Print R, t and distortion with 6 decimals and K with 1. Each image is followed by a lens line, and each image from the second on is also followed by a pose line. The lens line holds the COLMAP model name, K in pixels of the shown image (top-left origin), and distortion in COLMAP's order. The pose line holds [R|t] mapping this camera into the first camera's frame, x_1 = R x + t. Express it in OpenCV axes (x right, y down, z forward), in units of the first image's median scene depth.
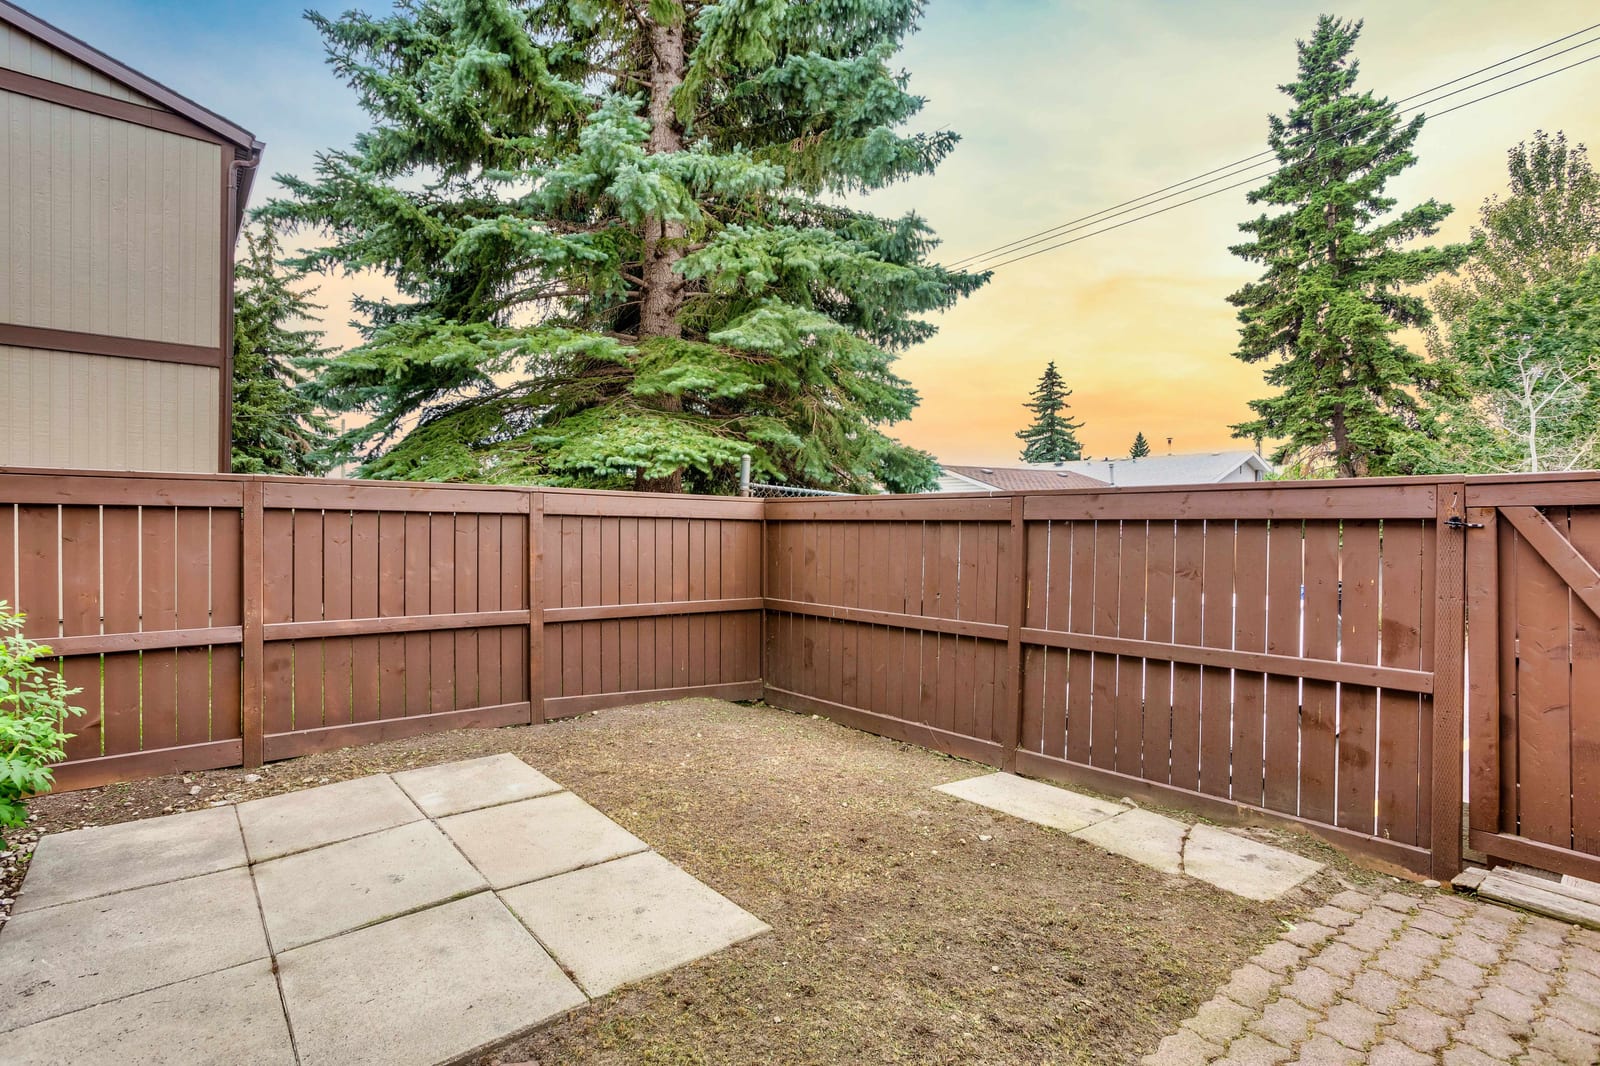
lens RADIAL K [[771.3, 0, 796.6], [0, 771.3, 523.2], [0, 0, 1]] dist [-0.050524, 0.025127]
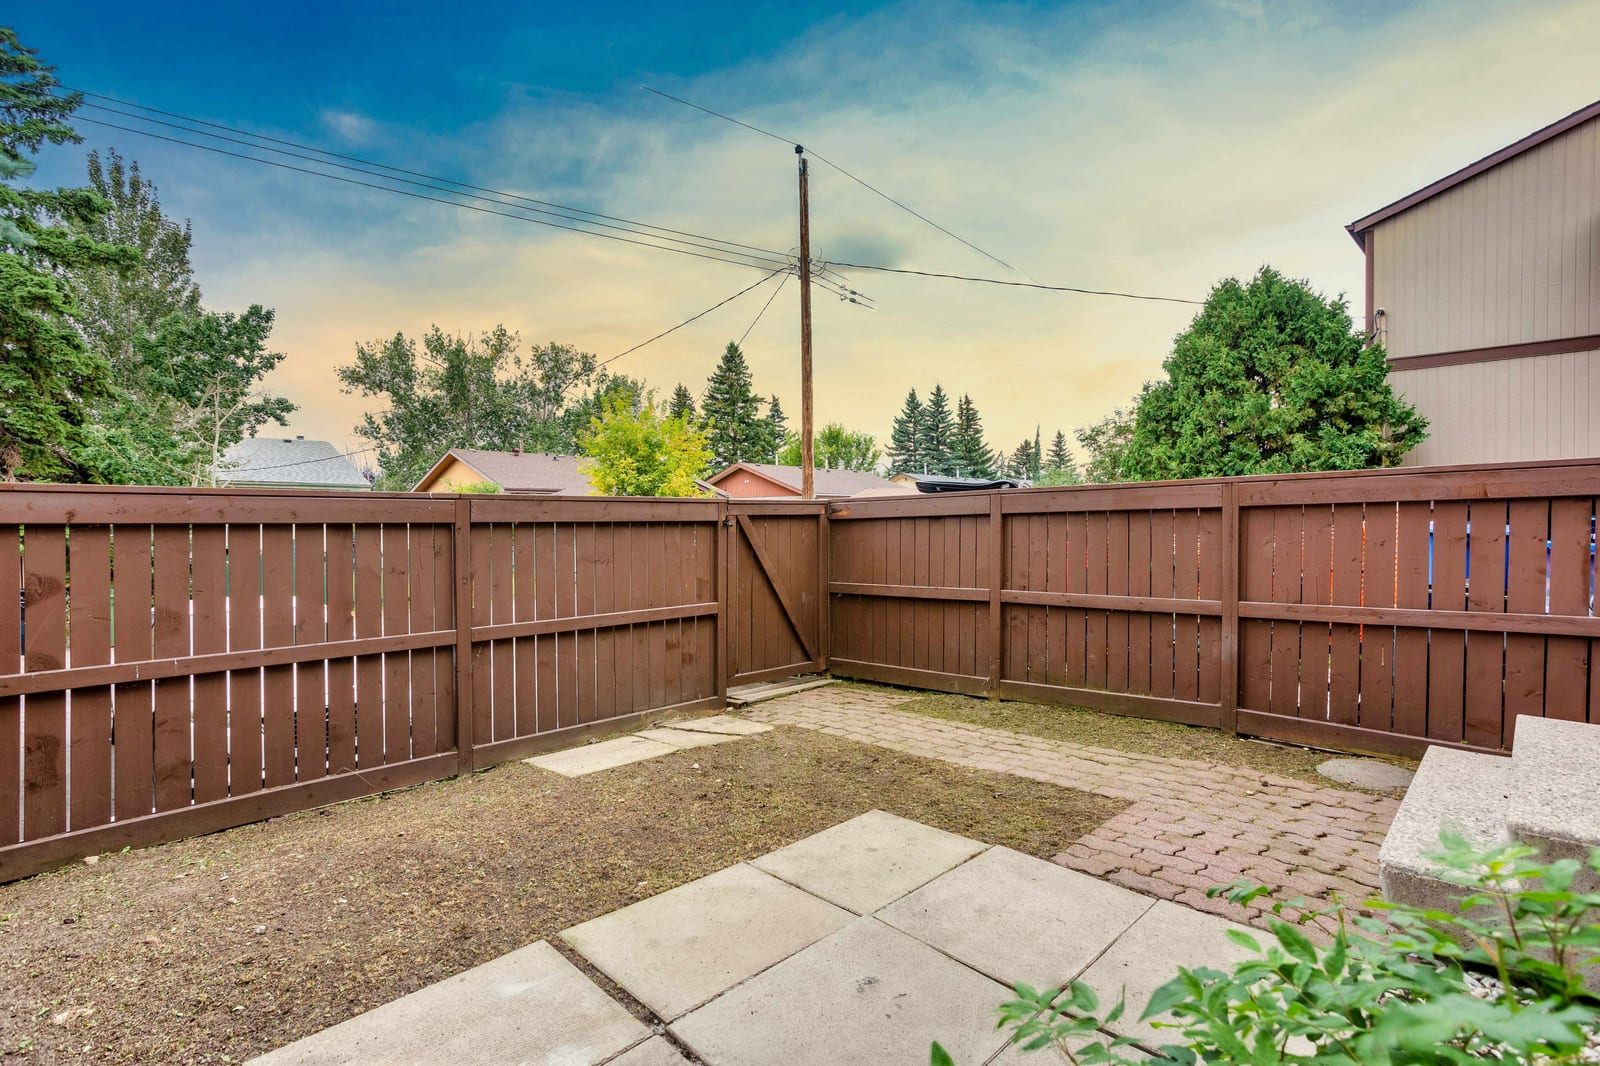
lens RADIAL K [[771.3, 0, 796.6], [0, 771.3, 523.2], [0, 0, 1]] dist [-0.050524, 0.025127]
pose [[-0.083942, -0.008391, 0.996435, -1.089107], [0.000355, 0.999964, 0.008451, -0.017279], [-0.996471, 0.001063, -0.083936, 0.945118]]
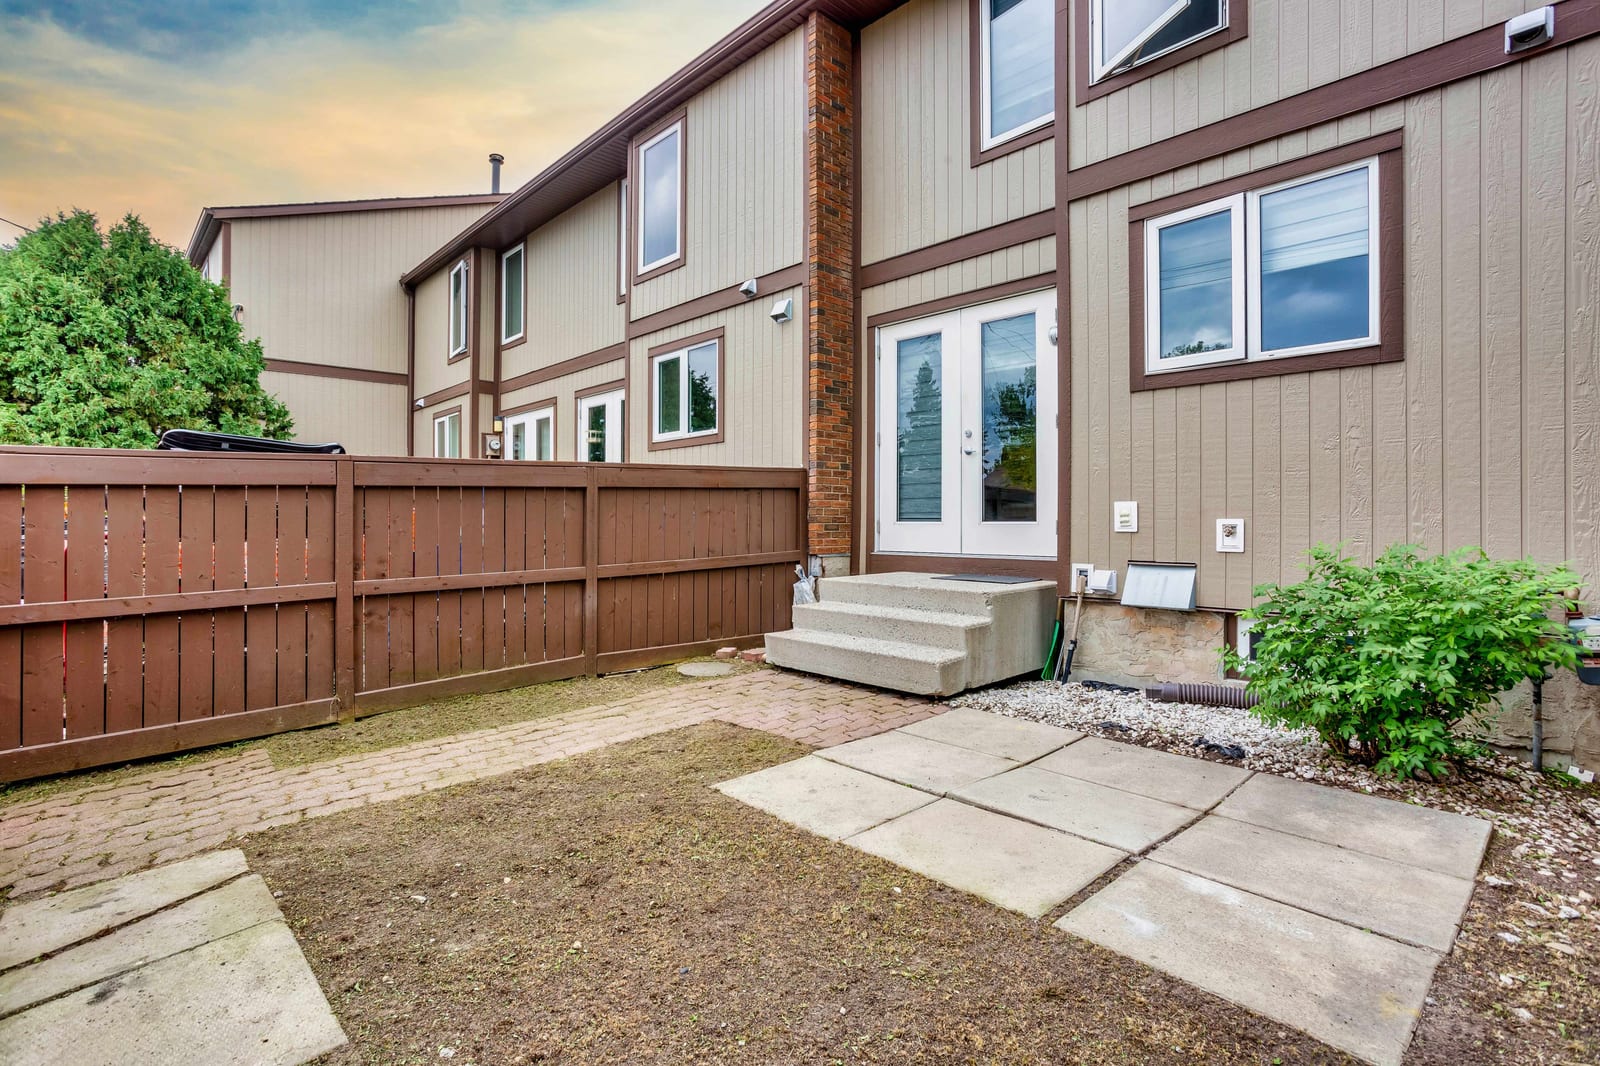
lens RADIAL K [[777.6, 0, 791.5], [0, 777.6, 524.1], [0, 0, 1]] dist [-0.061199, 0.035046]
pose [[-0.998746, -0.001641, -0.050040, -0.080653], [-0.001835, 0.999991, 0.003832, 0.041419], [0.050033, 0.003919, -0.998740, 1.778016]]
